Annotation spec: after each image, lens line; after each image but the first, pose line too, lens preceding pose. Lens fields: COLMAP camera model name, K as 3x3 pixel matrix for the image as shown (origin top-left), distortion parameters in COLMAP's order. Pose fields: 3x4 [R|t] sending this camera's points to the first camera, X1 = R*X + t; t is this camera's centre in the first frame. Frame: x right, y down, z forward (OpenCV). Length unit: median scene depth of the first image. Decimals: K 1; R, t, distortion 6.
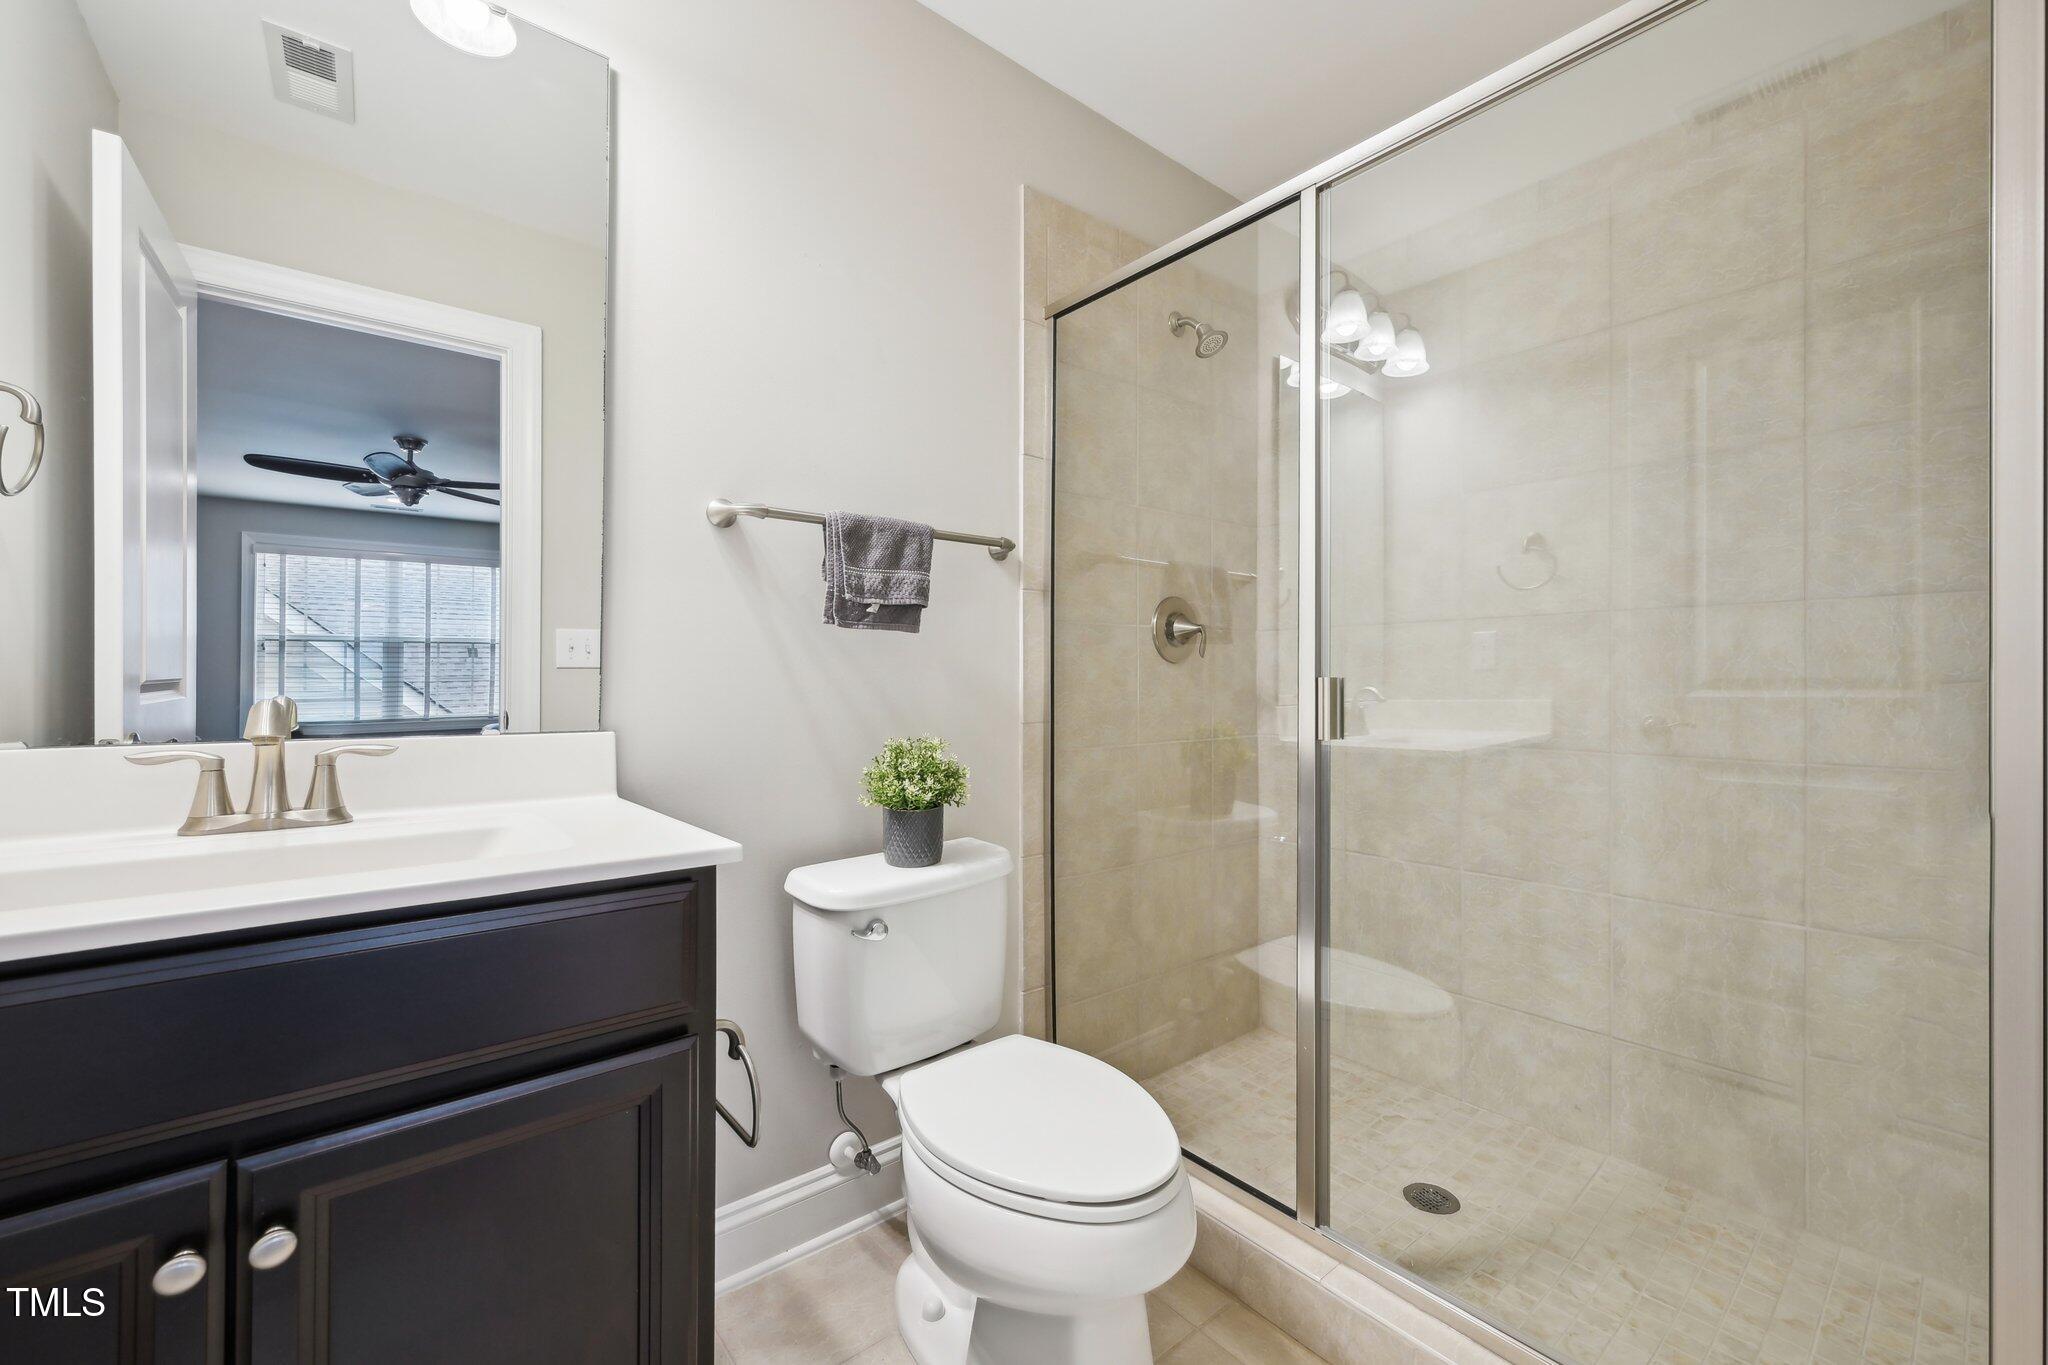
lens RADIAL K [[823.7, 0, 1027.9], [0, 823.7, 671.6], [0, 0, 1]] dist [-0.001410, -0.000219]
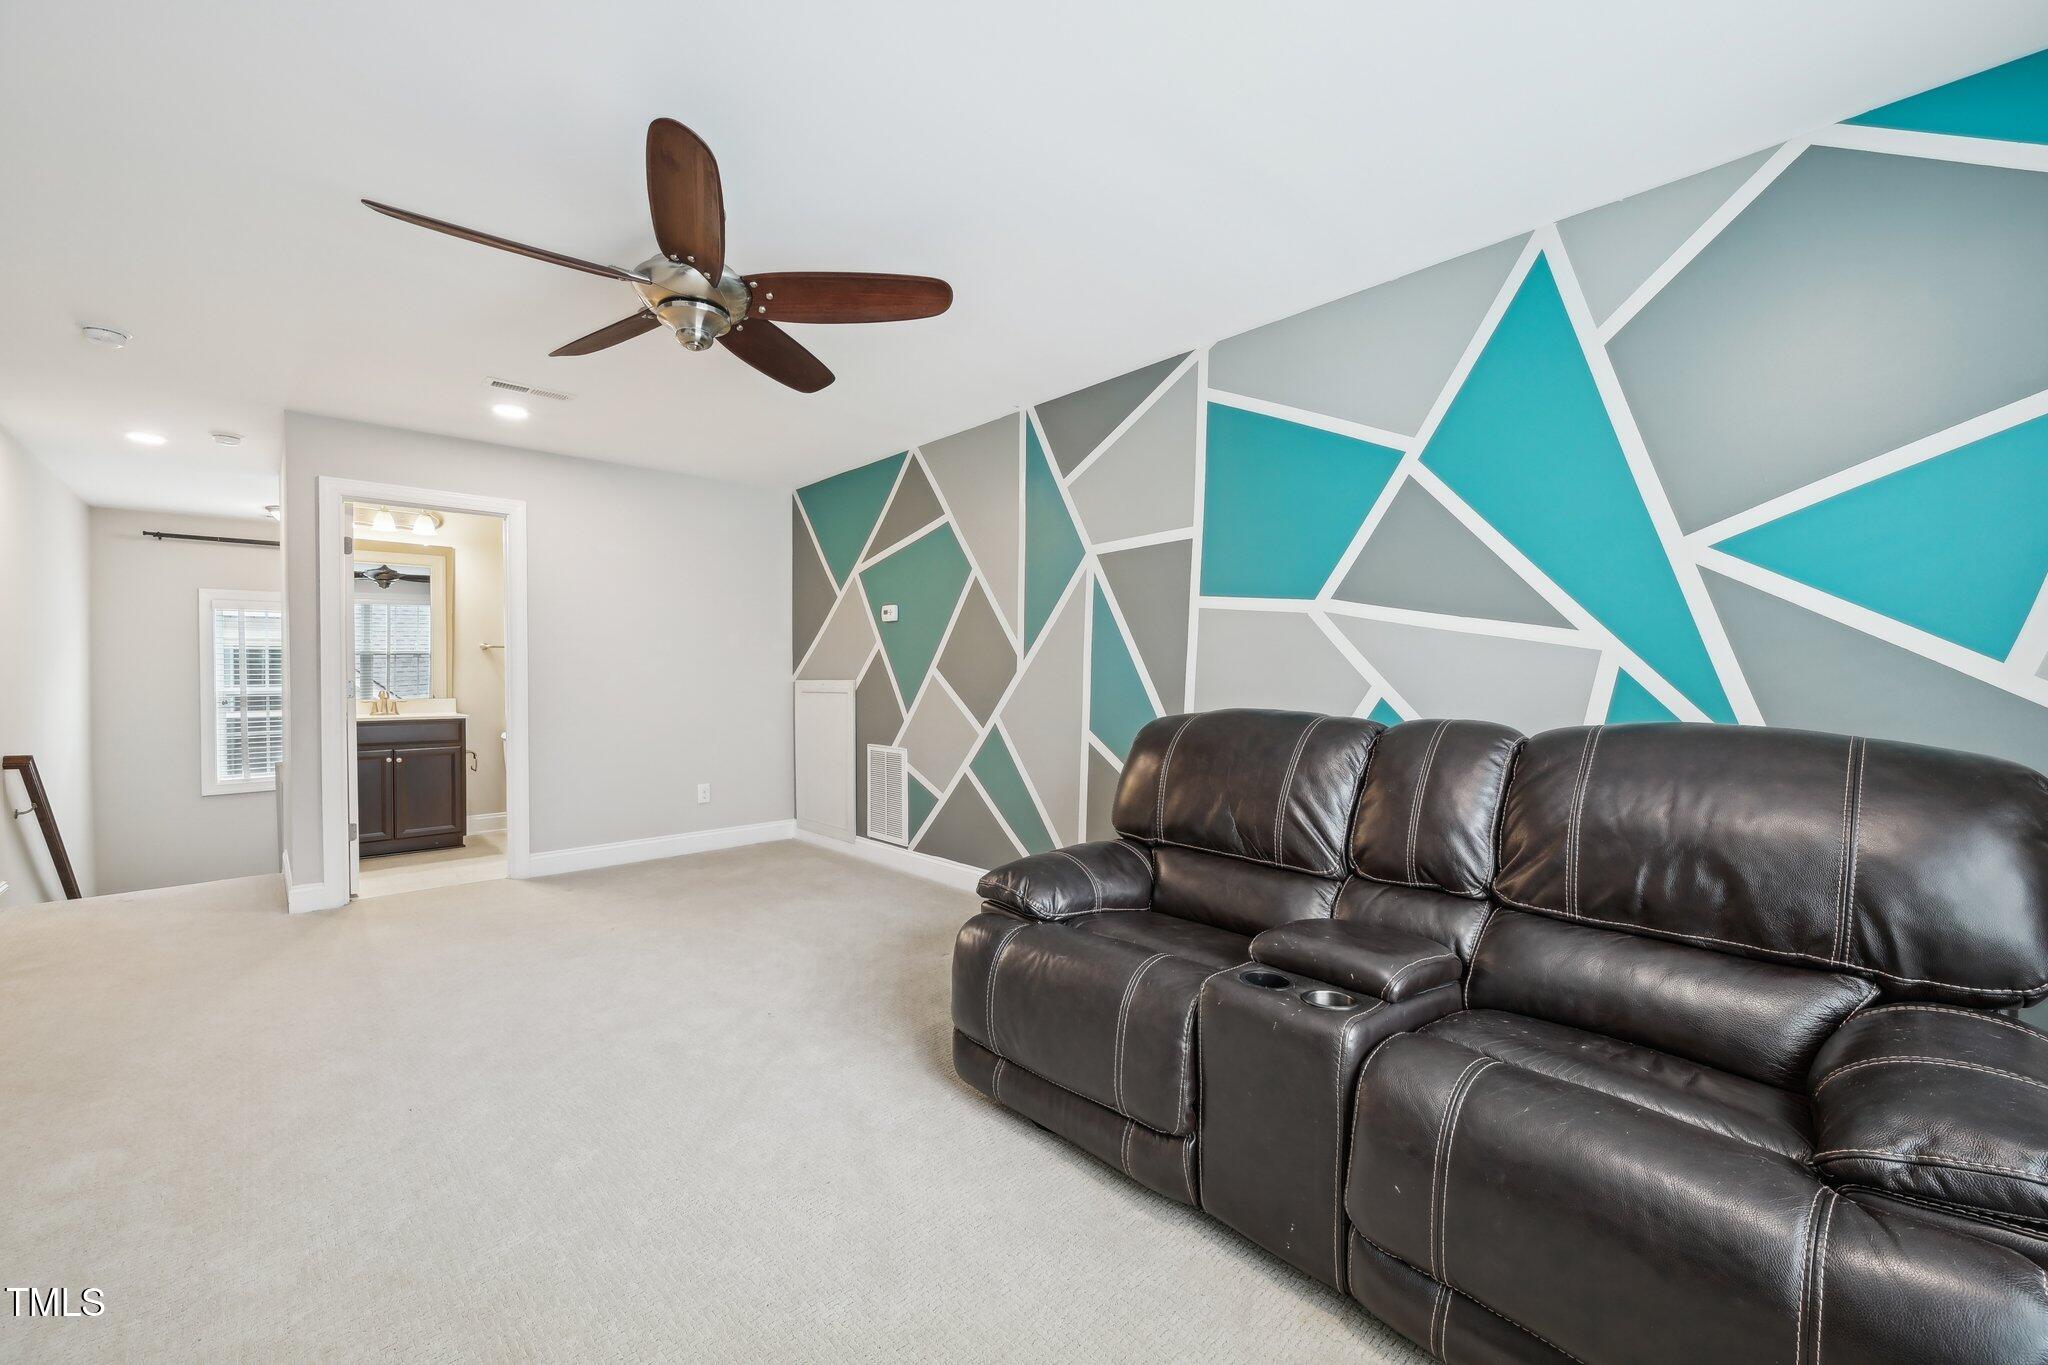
lens RADIAL K [[823.7, 0, 1027.9], [0, 823.7, 671.6], [0, 0, 1]] dist [-0.001410, -0.000219]
pose [[0.998970, -0.001805, 0.045333, 0.390420], [0.001549, 0.999983, 0.005675, -0.012894], [-0.045343, -0.005599, 0.998956, -0.588774]]
